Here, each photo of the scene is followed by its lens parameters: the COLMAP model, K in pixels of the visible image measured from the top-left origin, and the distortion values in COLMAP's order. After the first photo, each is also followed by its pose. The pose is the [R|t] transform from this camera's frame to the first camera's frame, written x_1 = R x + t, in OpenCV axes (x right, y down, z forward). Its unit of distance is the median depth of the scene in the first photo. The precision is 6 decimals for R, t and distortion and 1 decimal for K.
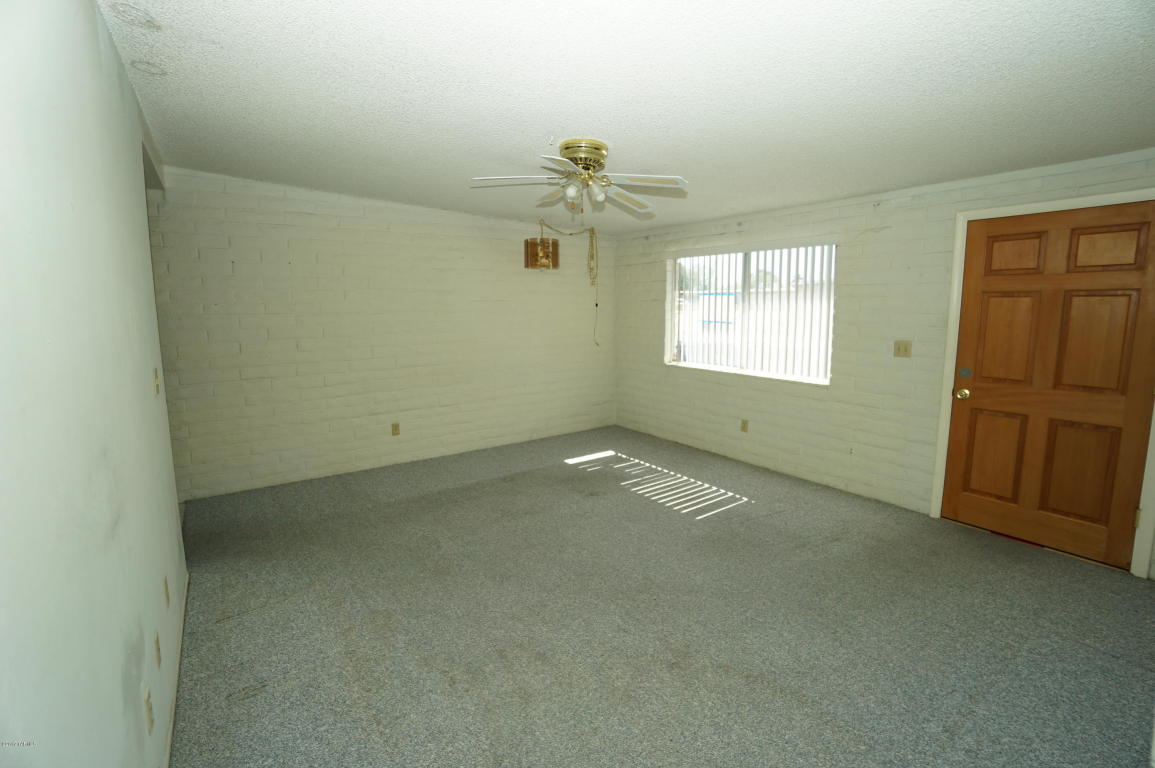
lens RADIAL K [[513.3, 0, 577.4], [0, 513.3, 381.0], [0, 0, 1]] dist [-0.036951, 0.008154]
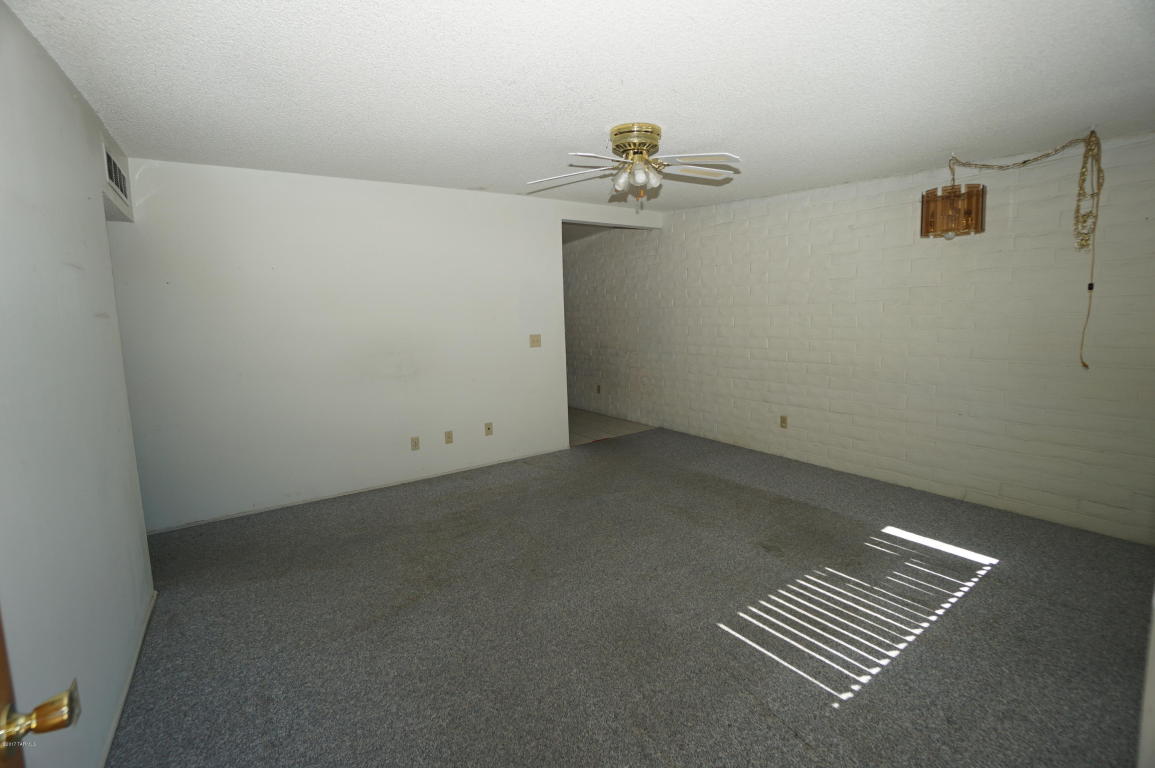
lens RADIAL K [[513.3, 0, 576.0], [0, 513.3, 379.4], [0, 0, 1]] dist [-0.036951, 0.008154]
pose [[-0.044120, 0.135805, -0.989753, 0.689389], [-0.112230, 0.983772, 0.139987, -0.088256], [0.992702, 0.117256, -0.028163, 0.655211]]
